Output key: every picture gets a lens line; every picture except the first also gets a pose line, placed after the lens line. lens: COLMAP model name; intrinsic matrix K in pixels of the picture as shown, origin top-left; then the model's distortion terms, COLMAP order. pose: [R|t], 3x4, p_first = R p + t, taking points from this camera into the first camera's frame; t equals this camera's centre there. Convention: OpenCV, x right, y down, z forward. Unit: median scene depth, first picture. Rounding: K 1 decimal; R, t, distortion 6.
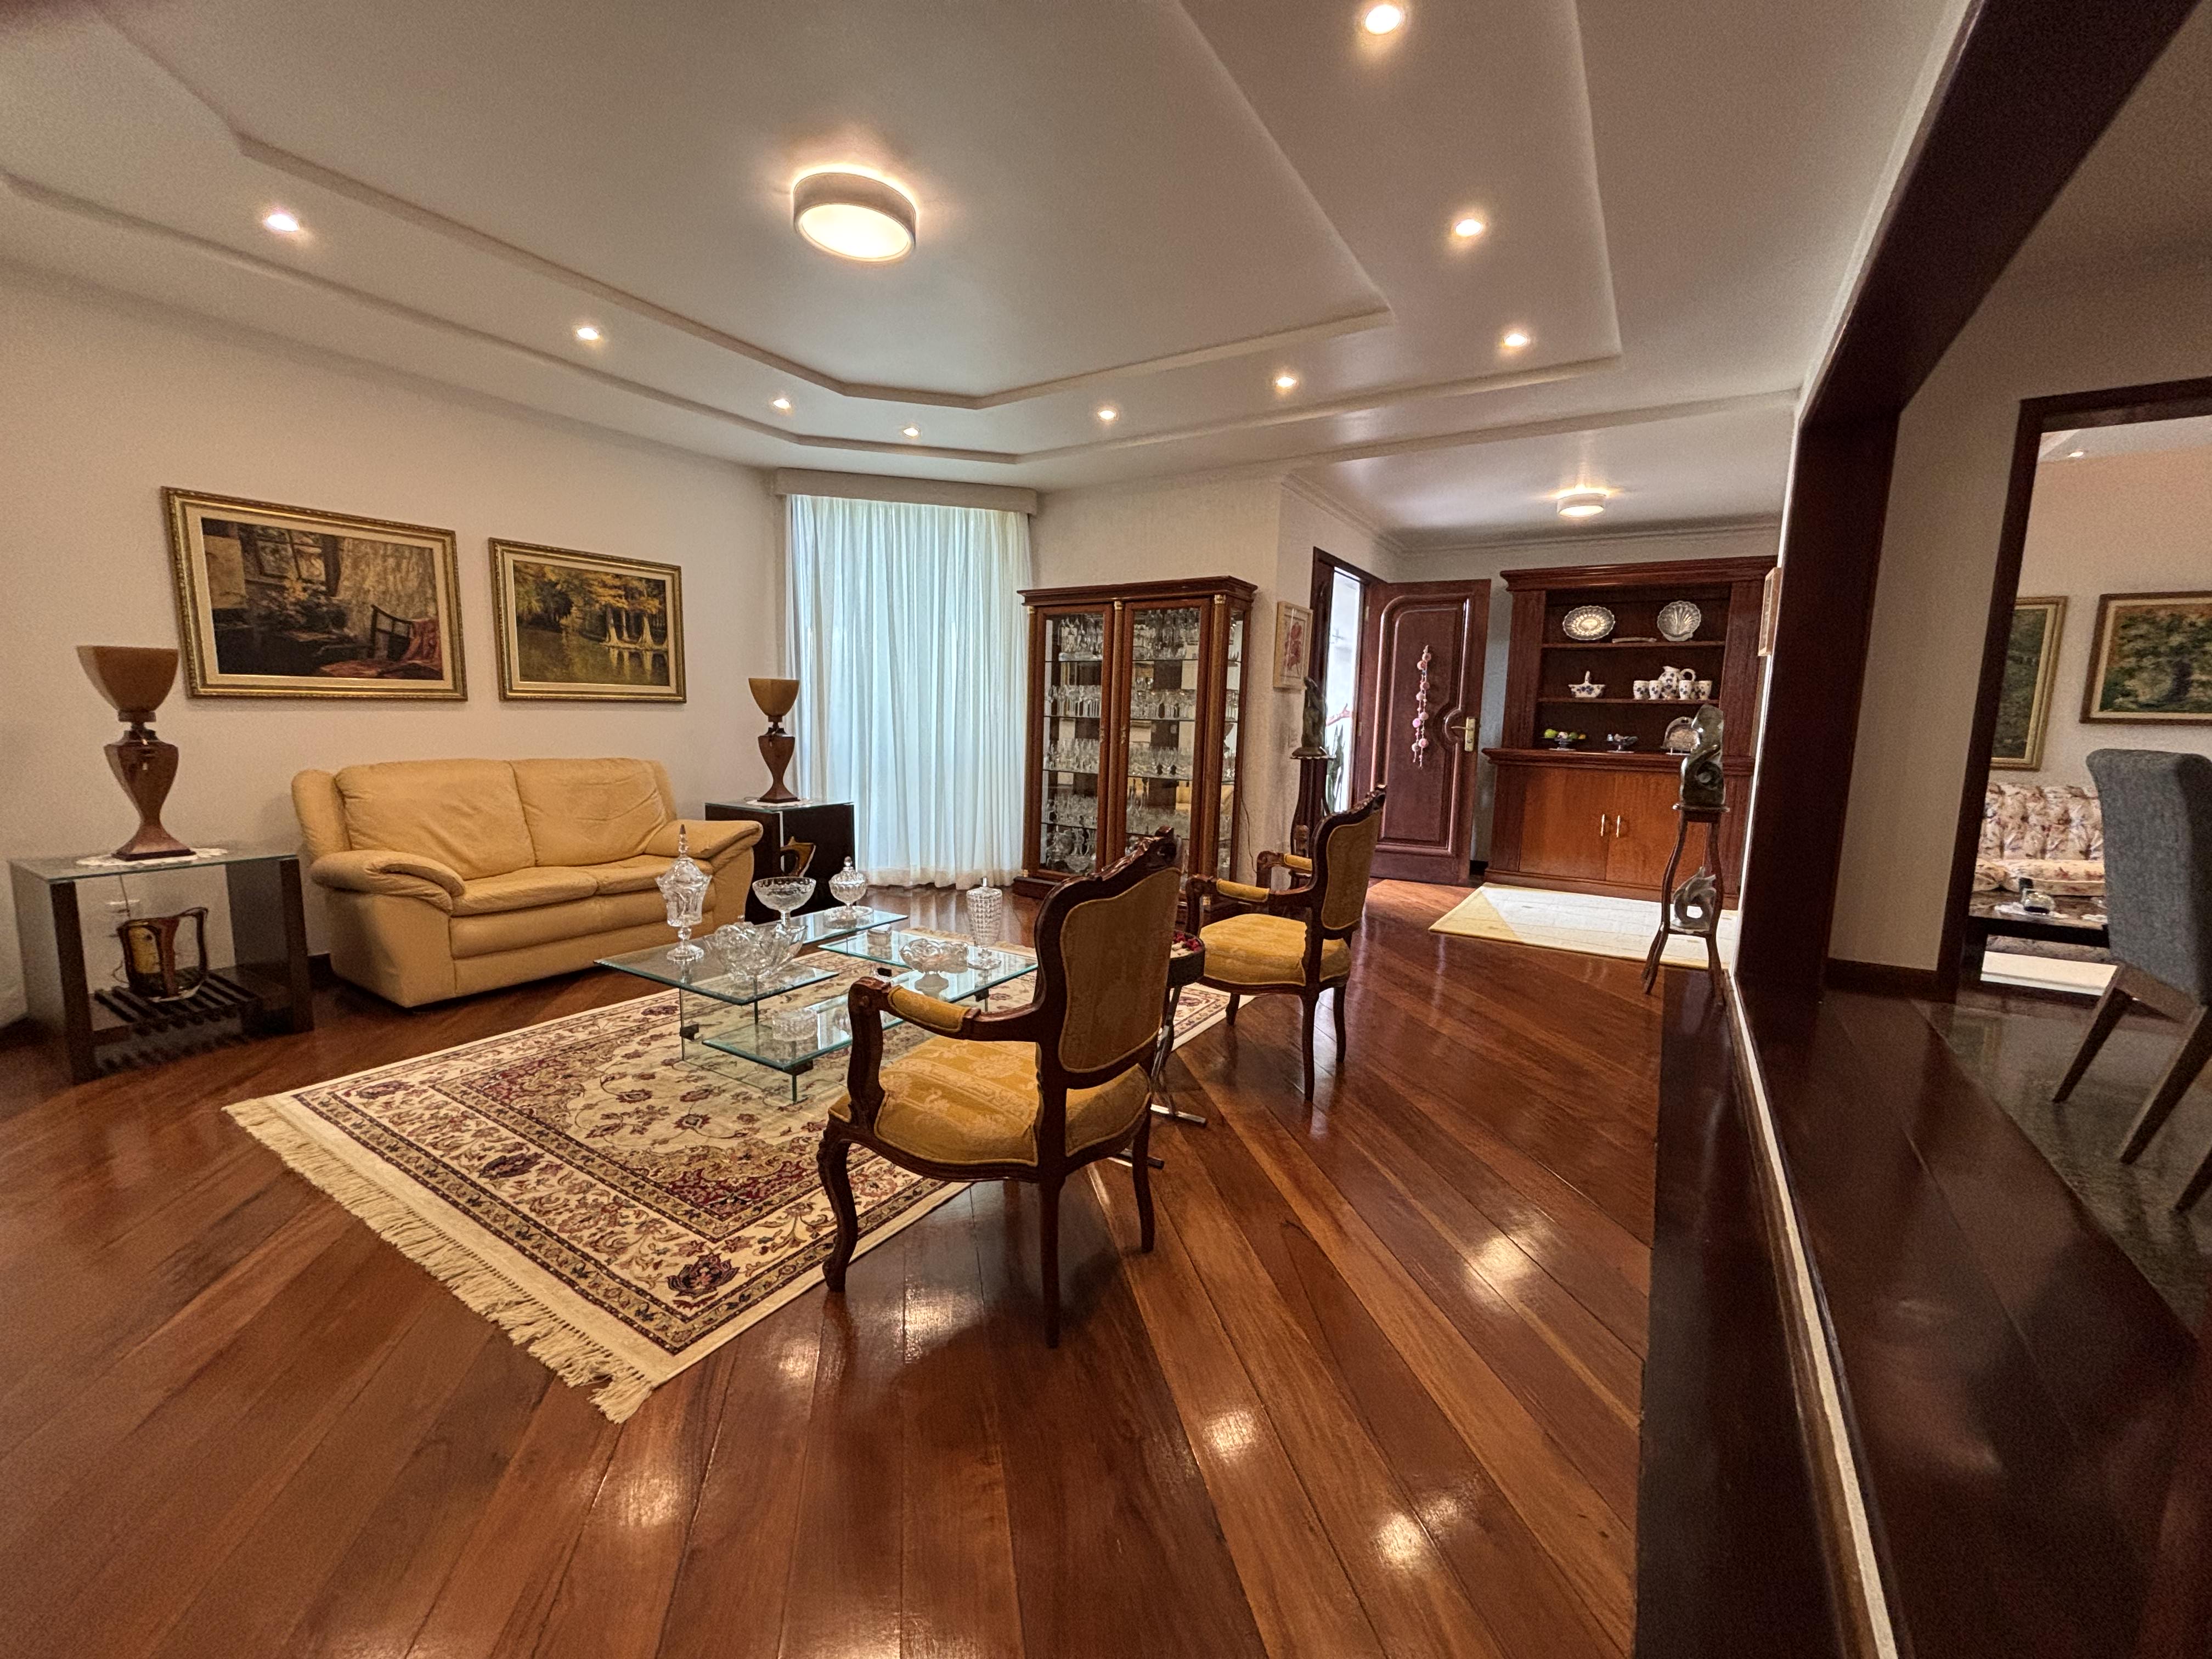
lens RADIAL K [[893.9, 0, 1103.3], [0, 893.9, 832.1], [0, 0, 1]] dist [0.004417, -0.001601]
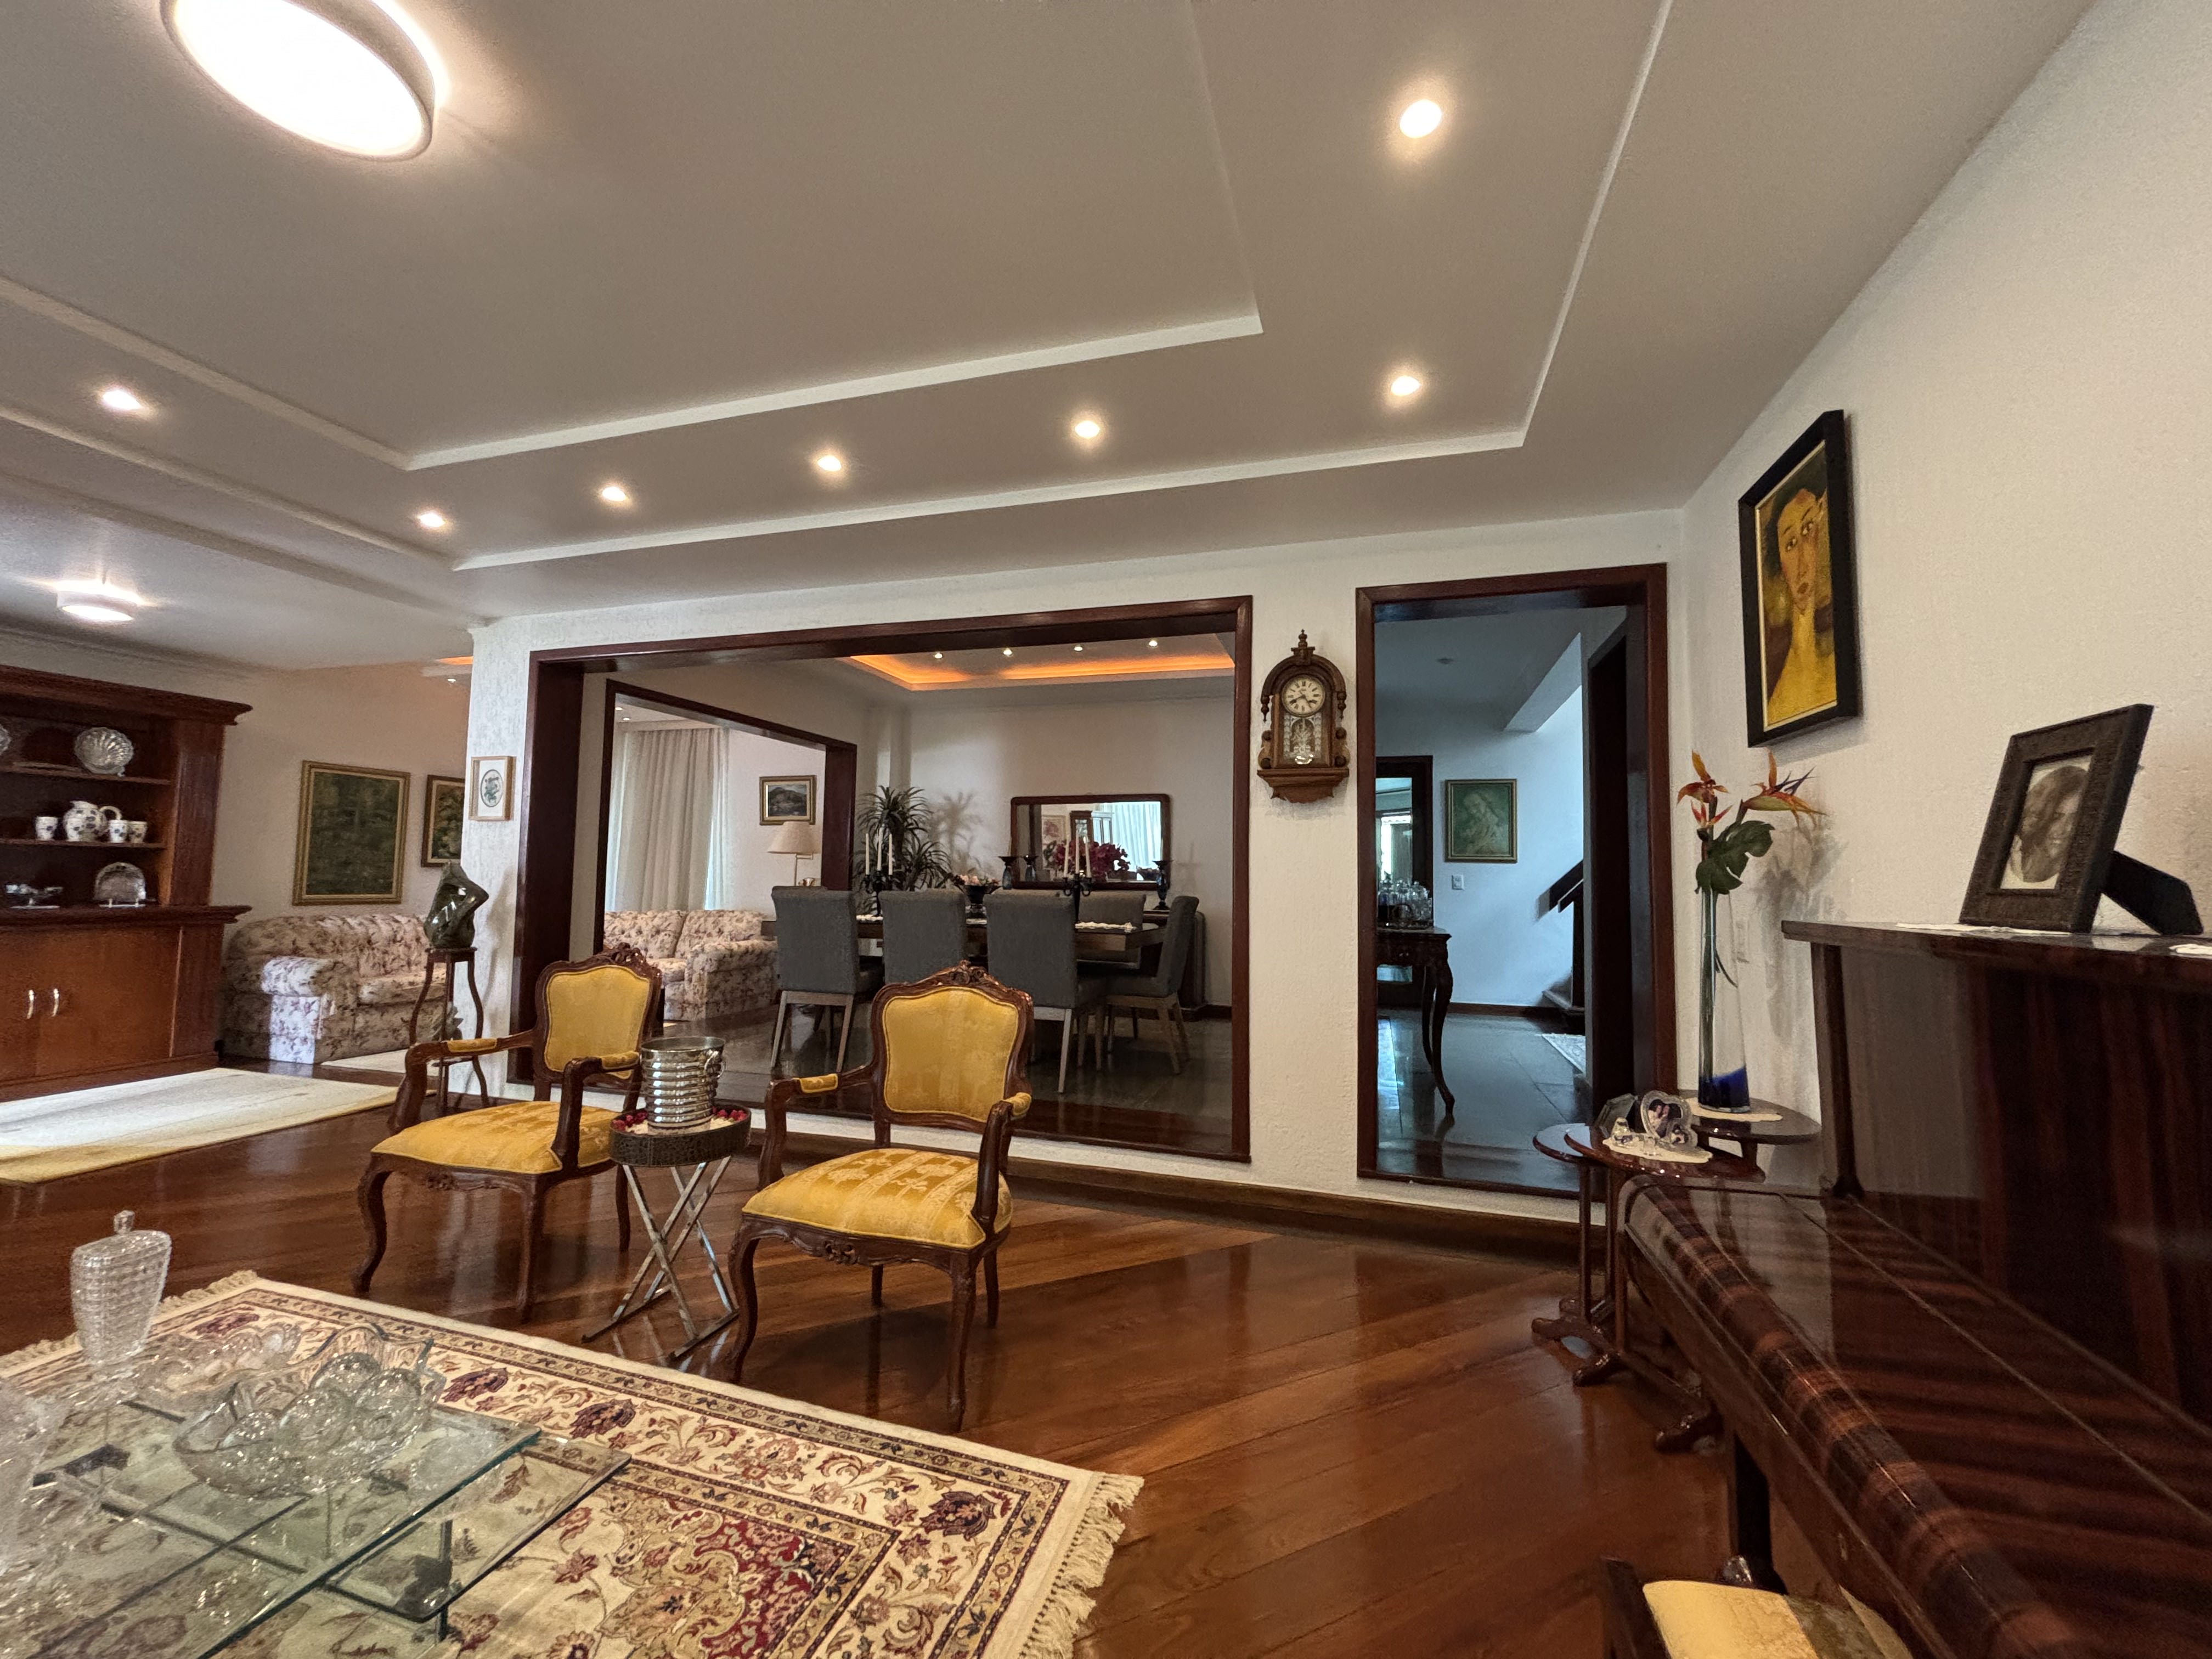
lens RADIAL K [[893.9, 0, 1100.7], [0, 893.9, 821.0], [0, 0, 1]] dist [0.004417, -0.001601]
pose [[-0.255026, 0.037755, 0.966197, -0.484455], [0.109731, 0.993912, -0.009875, -0.063721], [-0.960688, 0.103503, -0.257616, 0.355796]]
